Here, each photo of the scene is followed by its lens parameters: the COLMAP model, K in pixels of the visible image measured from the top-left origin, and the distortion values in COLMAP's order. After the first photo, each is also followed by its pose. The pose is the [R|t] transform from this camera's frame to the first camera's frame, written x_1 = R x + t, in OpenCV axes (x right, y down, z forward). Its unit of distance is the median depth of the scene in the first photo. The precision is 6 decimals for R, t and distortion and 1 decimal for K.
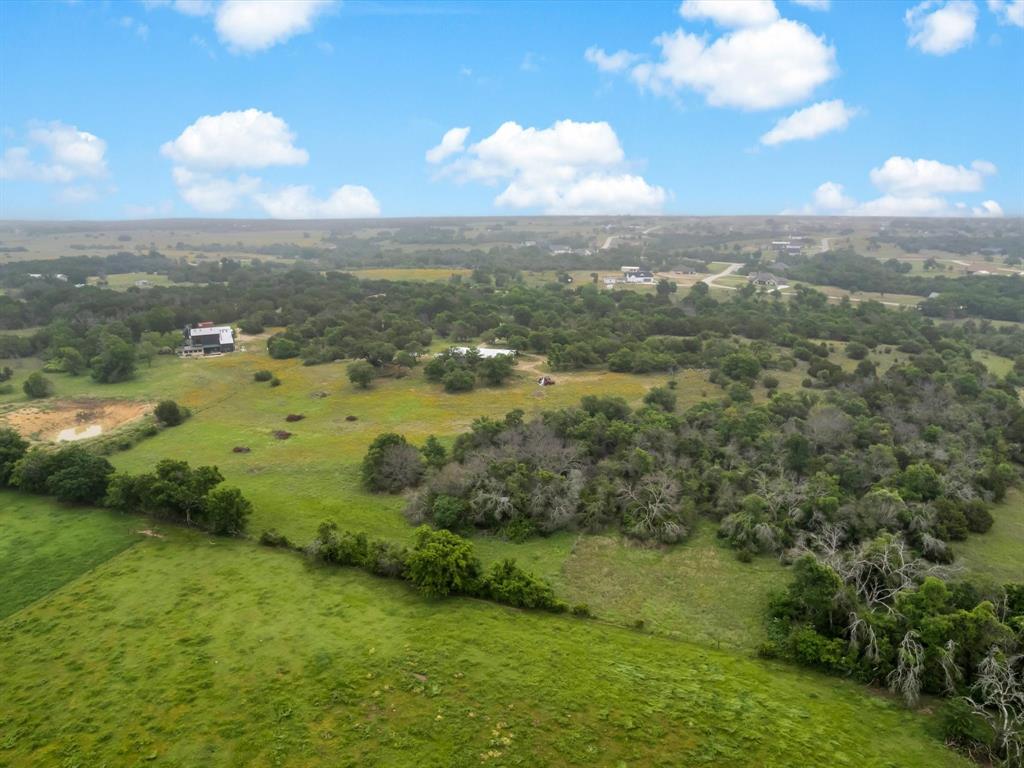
lens RADIAL K [[528.6, 0, 512.0], [0, 528.6, 384.0], [0, 0, 1]] dist [0.011058, 0.000157]
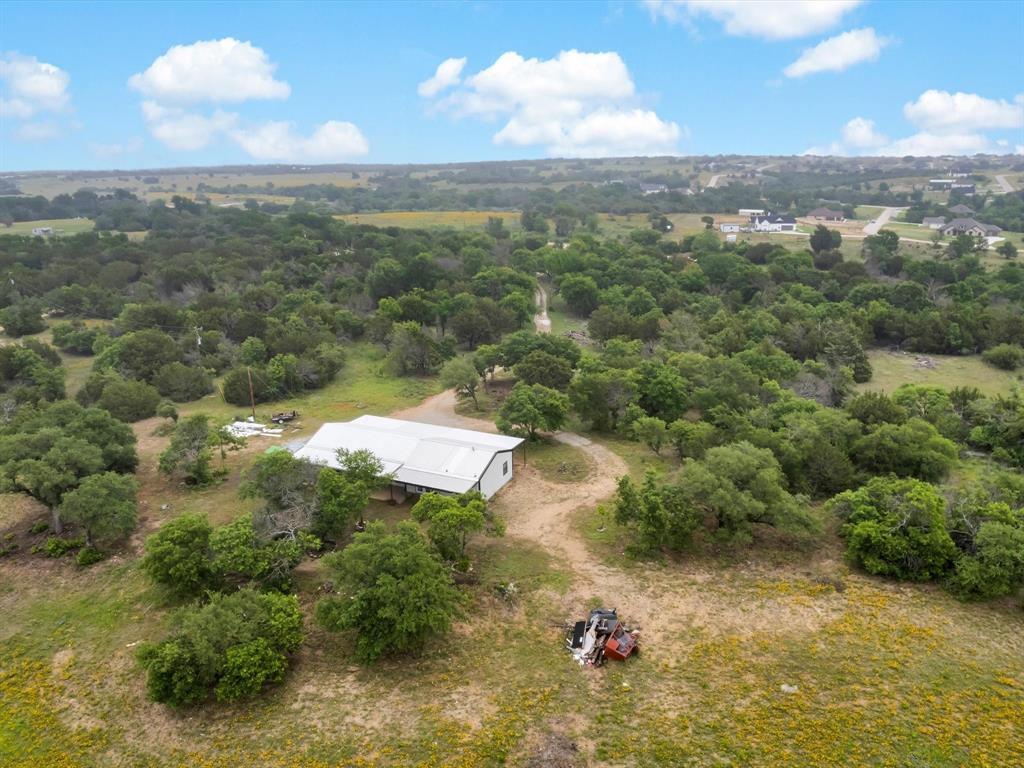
lens RADIAL K [[535.4, 0, 510.0], [0, 535.4, 368.6], [0, 0, 1]] dist [-0.001703, 0.001231]
pose [[0.987575, 0.041704, -0.151511, 0.019097], [-0.032248, 0.997407, 0.064339, -0.050666], [0.153802, -0.058654, 0.986359, 0.267094]]
